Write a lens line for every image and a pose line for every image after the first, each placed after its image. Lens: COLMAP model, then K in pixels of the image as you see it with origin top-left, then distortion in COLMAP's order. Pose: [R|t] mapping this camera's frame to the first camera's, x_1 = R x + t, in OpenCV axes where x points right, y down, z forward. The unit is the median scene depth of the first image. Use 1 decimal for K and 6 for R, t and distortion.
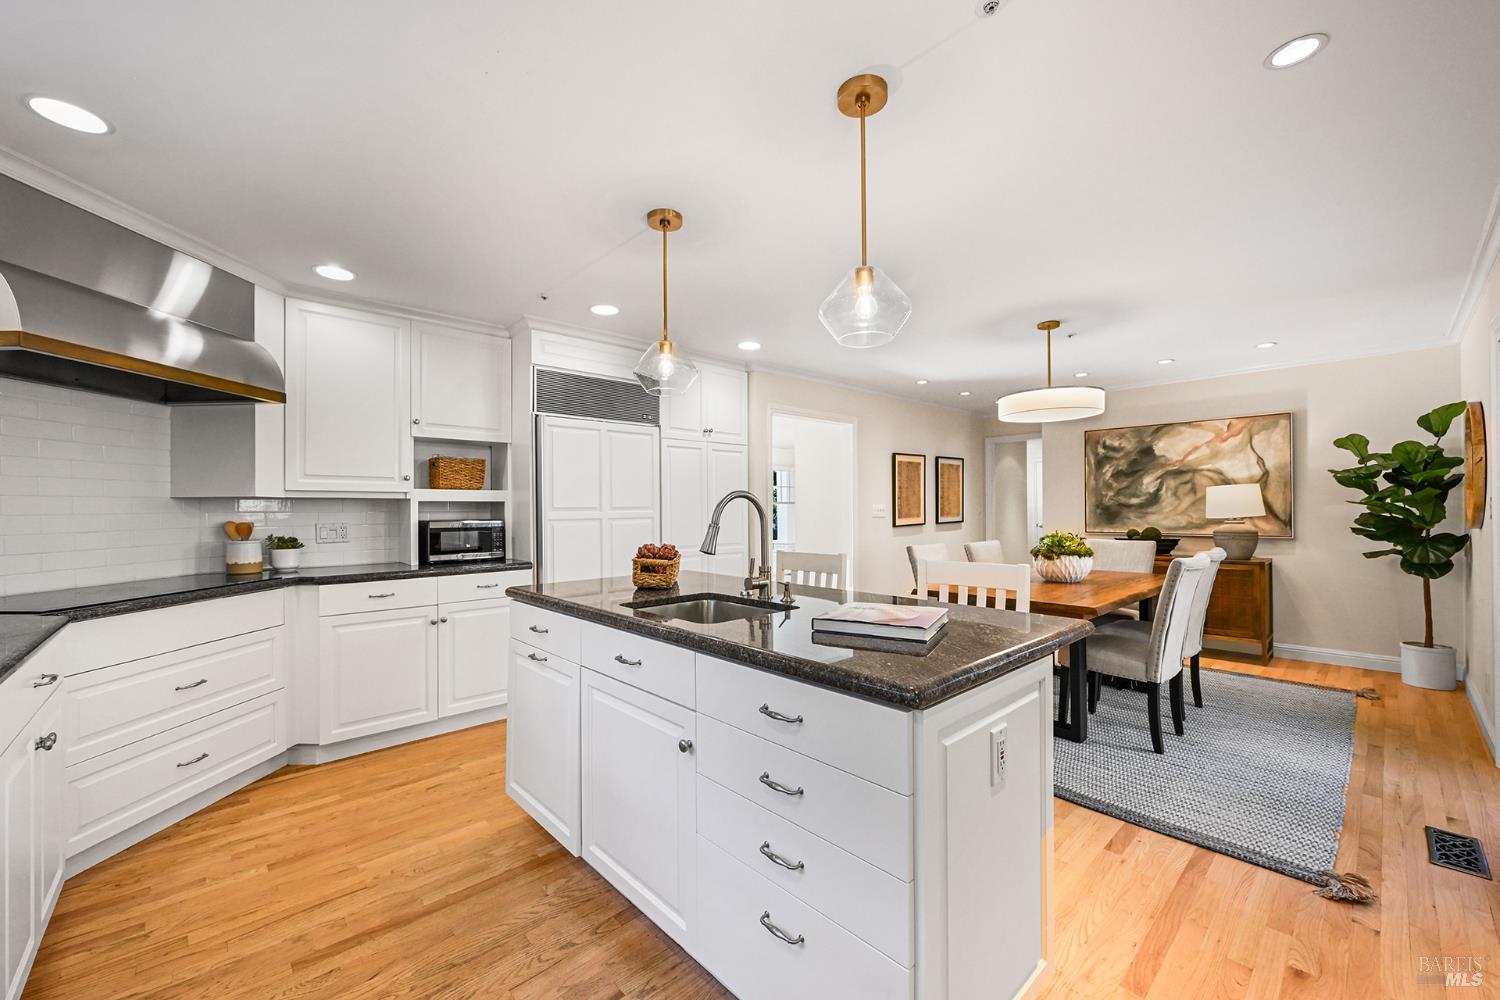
lens RADIAL K [[590.0, 0, 749.4], [0, 590.0, 505.1], [0, 0, 1]] dist [-0.004170, -0.000179]
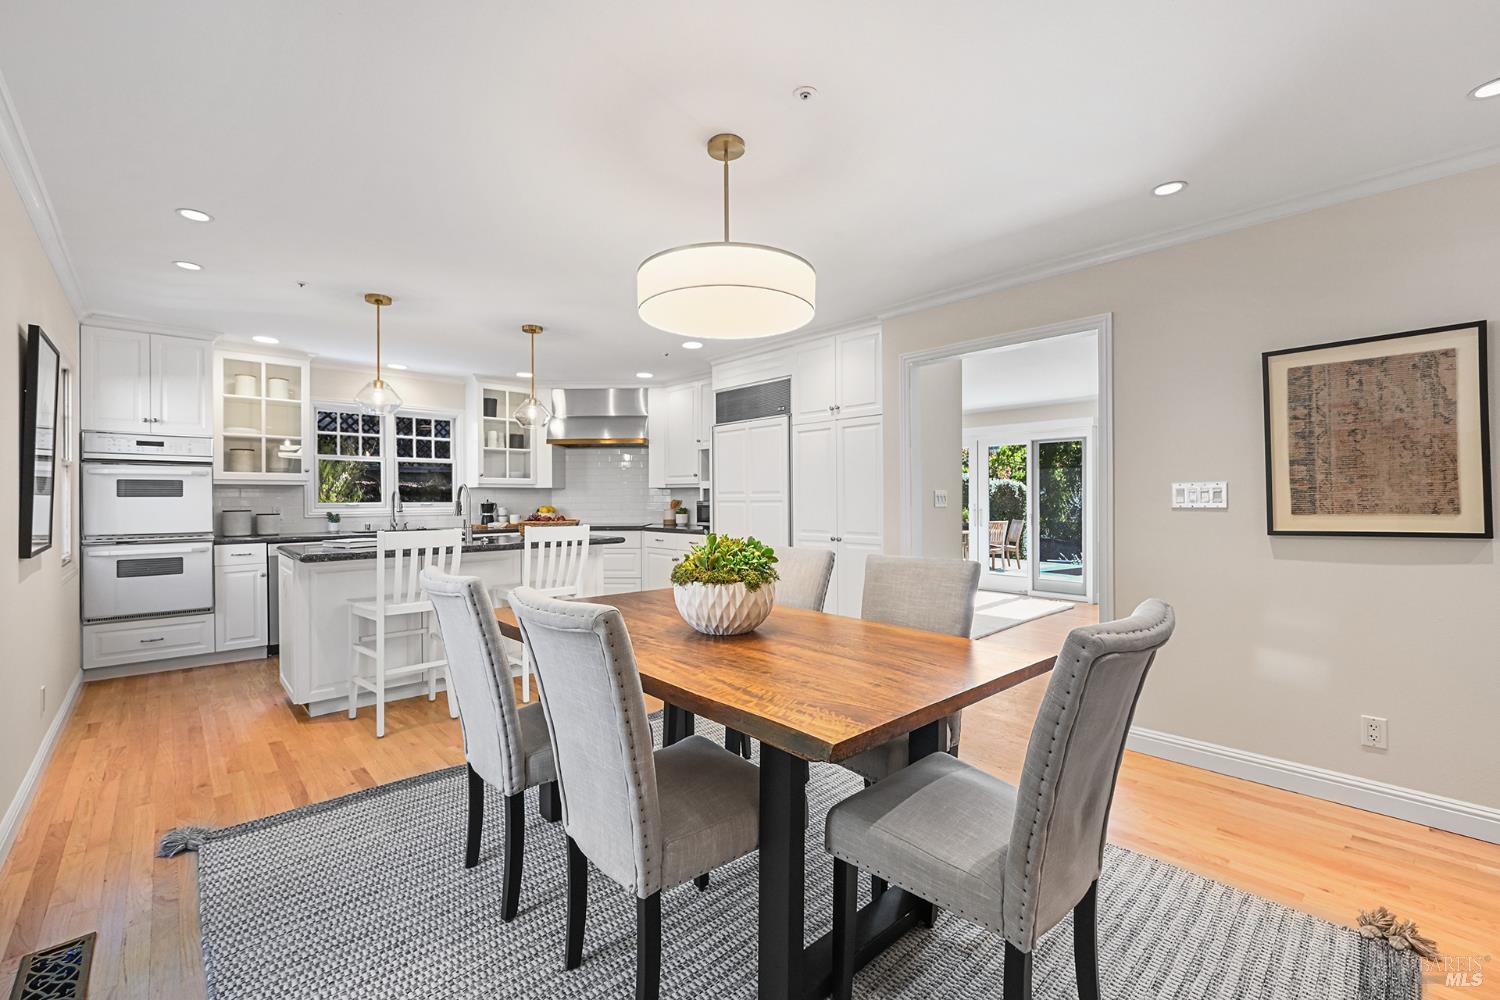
lens RADIAL K [[637.0, 0, 750.1], [0, 637.0, 496.3], [0, 0, 1]] dist [-0.004056, -0.000050]
pose [[-0.000929, 0.004152, -0.999991, 1.053321], [0.009790, 0.999943, 0.004143, 0.007802], [0.999952, -0.009786, -0.000970, 0.988996]]
